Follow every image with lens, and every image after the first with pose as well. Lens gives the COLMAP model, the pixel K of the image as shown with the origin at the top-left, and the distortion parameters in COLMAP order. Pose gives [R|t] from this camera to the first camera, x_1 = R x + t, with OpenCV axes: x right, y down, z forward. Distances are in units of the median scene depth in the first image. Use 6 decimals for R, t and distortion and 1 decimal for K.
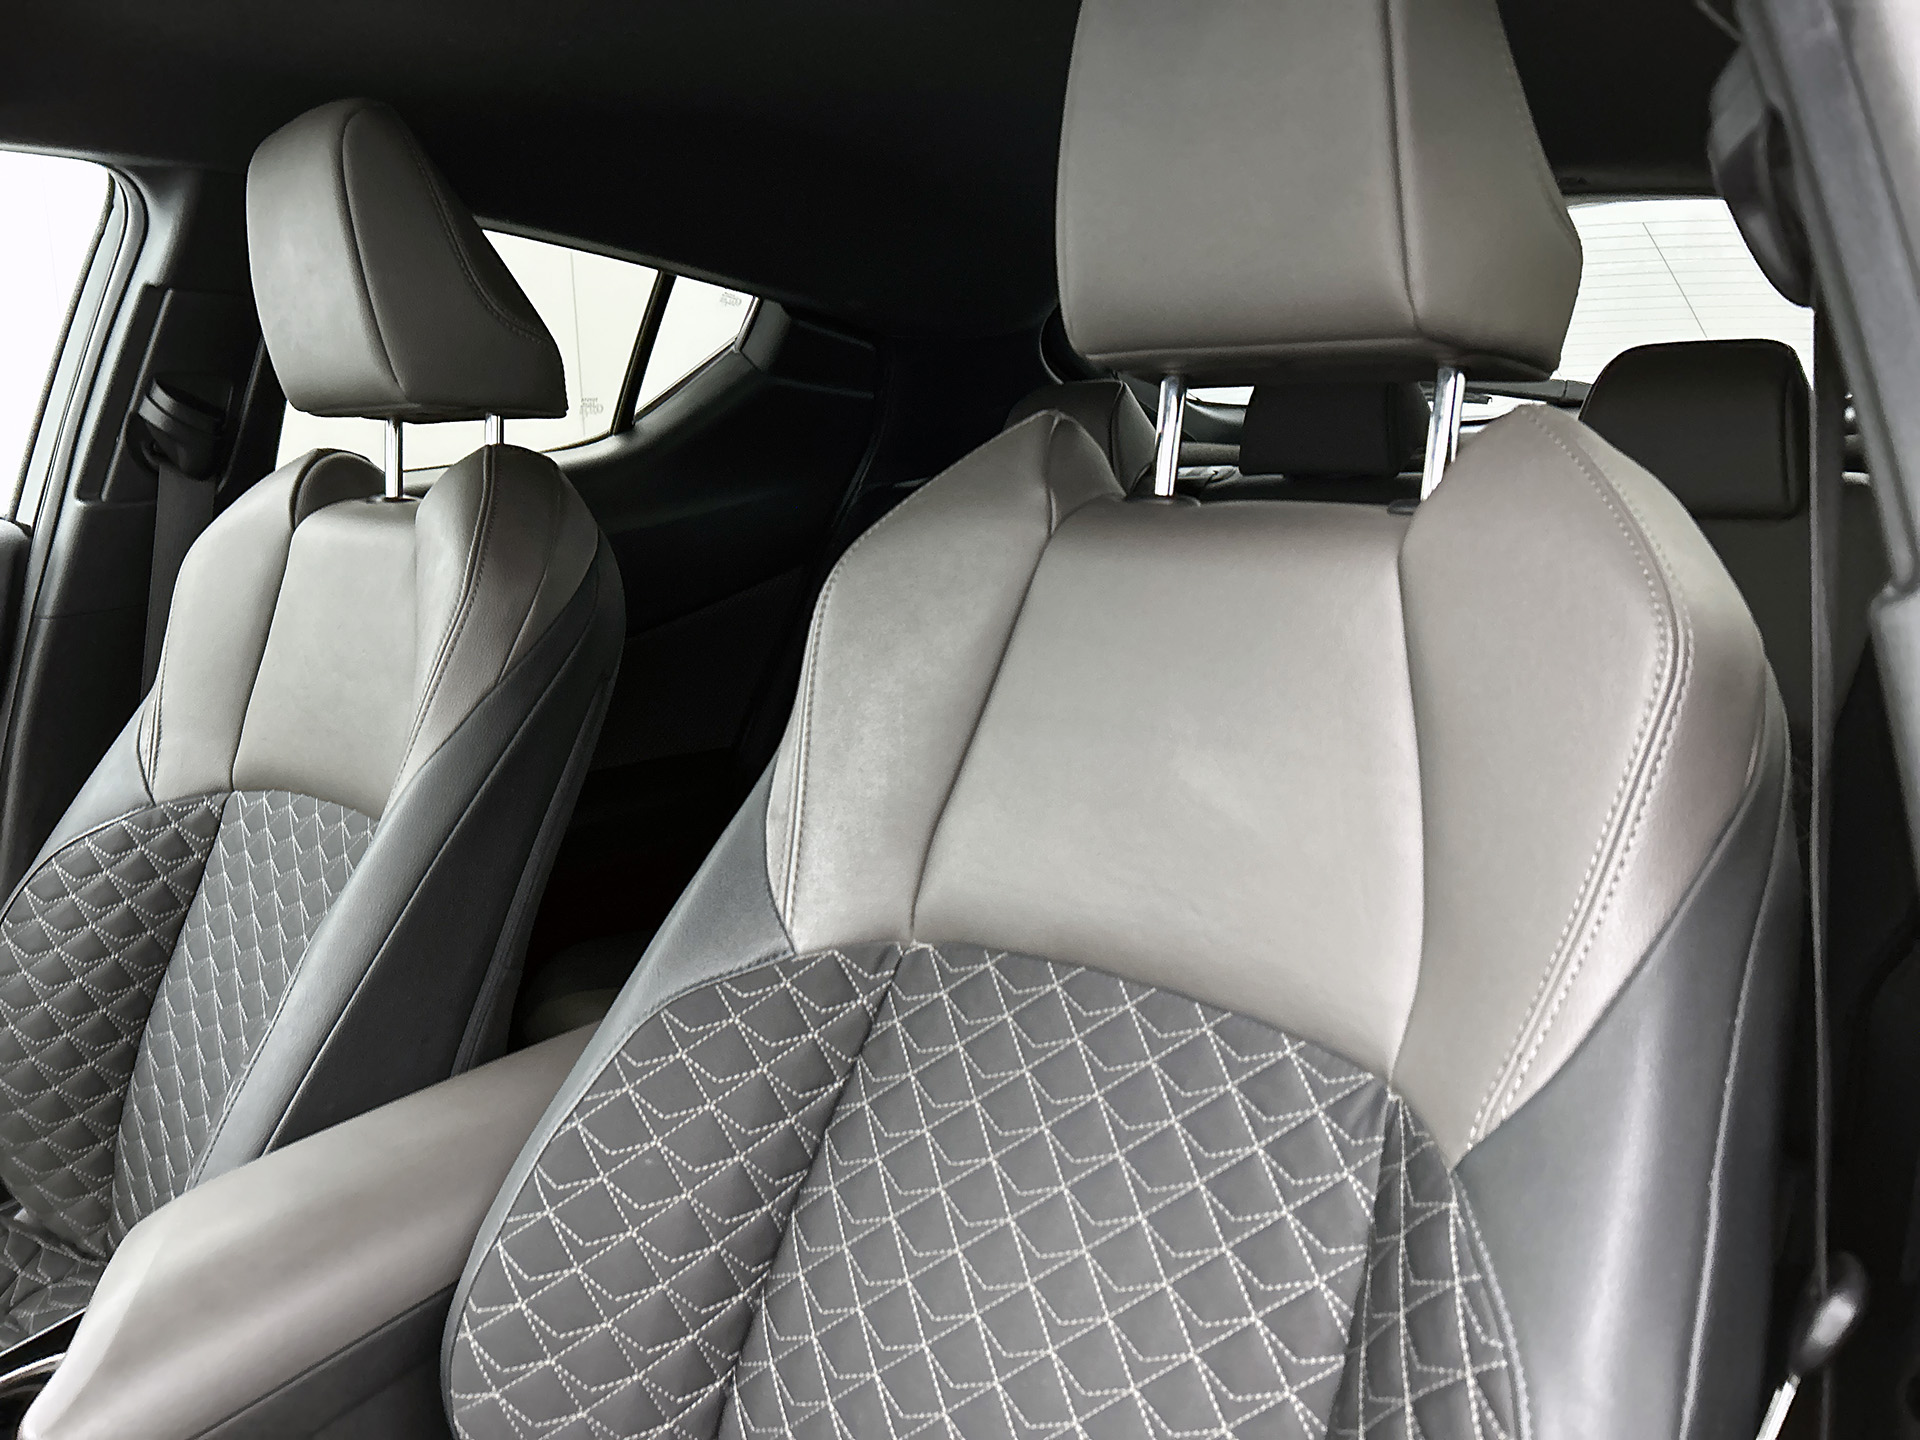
lens RADIAL K [[1499.2, 0, 976.6], [0, 1499.2, 713.9], [0, 0, 1]] dist [0.062473, -0.065214]
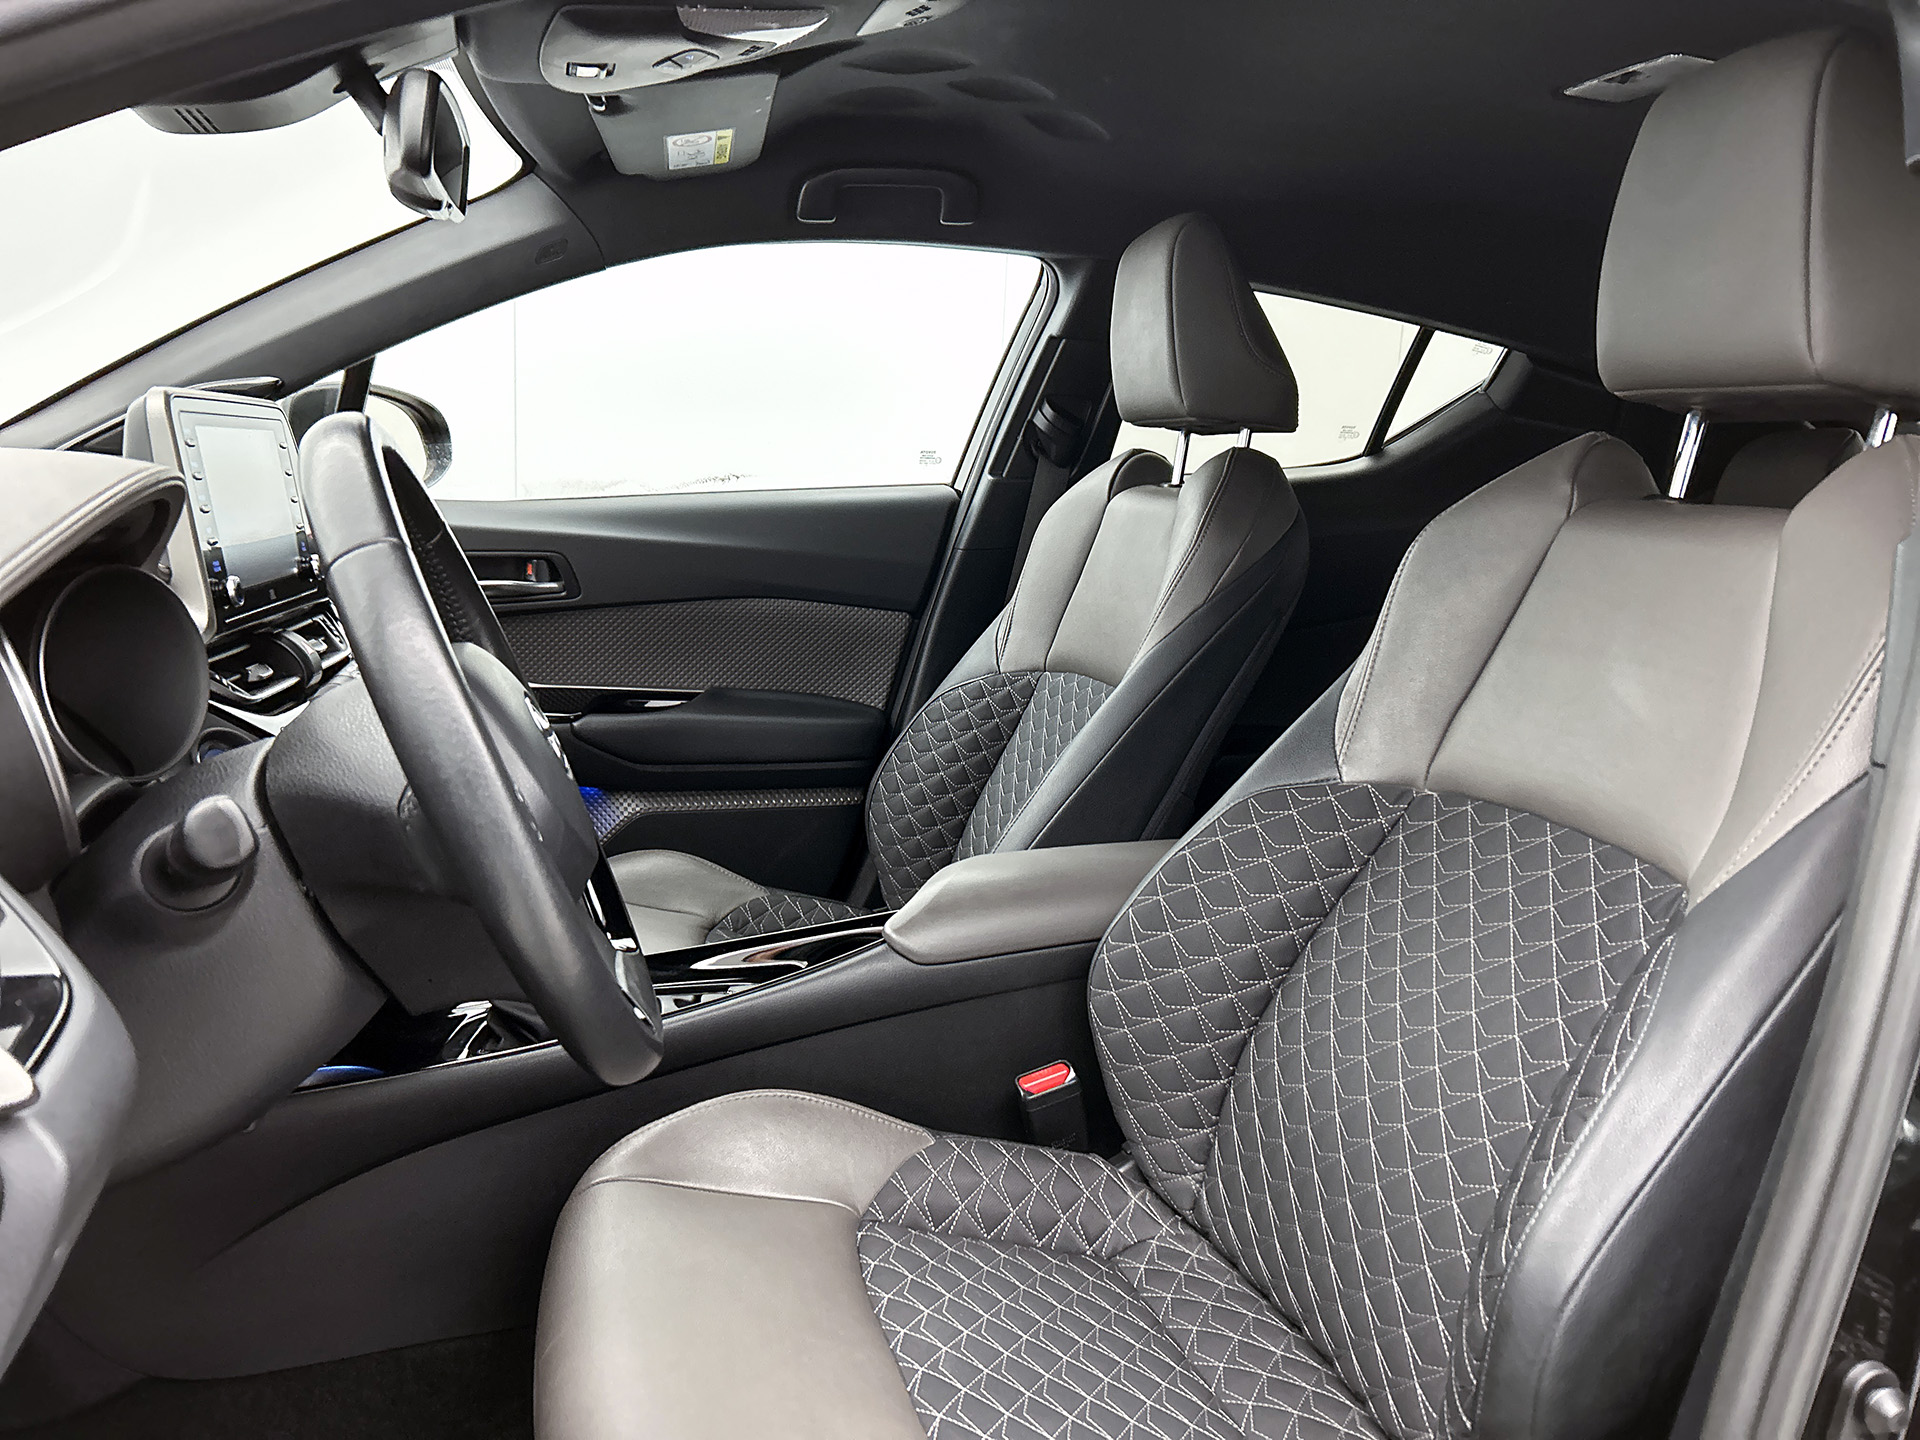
lens RADIAL K [[1499.2, 0, 952.8], [0, 1499.2, 729.5], [0, 0, 1]] dist [0.062473, -0.065214]
pose [[0.845787, 0.148954, -0.512305, 0.210697], [-0.159157, 0.986957, 0.024202, 0.089407], [0.509228, 0.061068, 0.858462, -0.333667]]
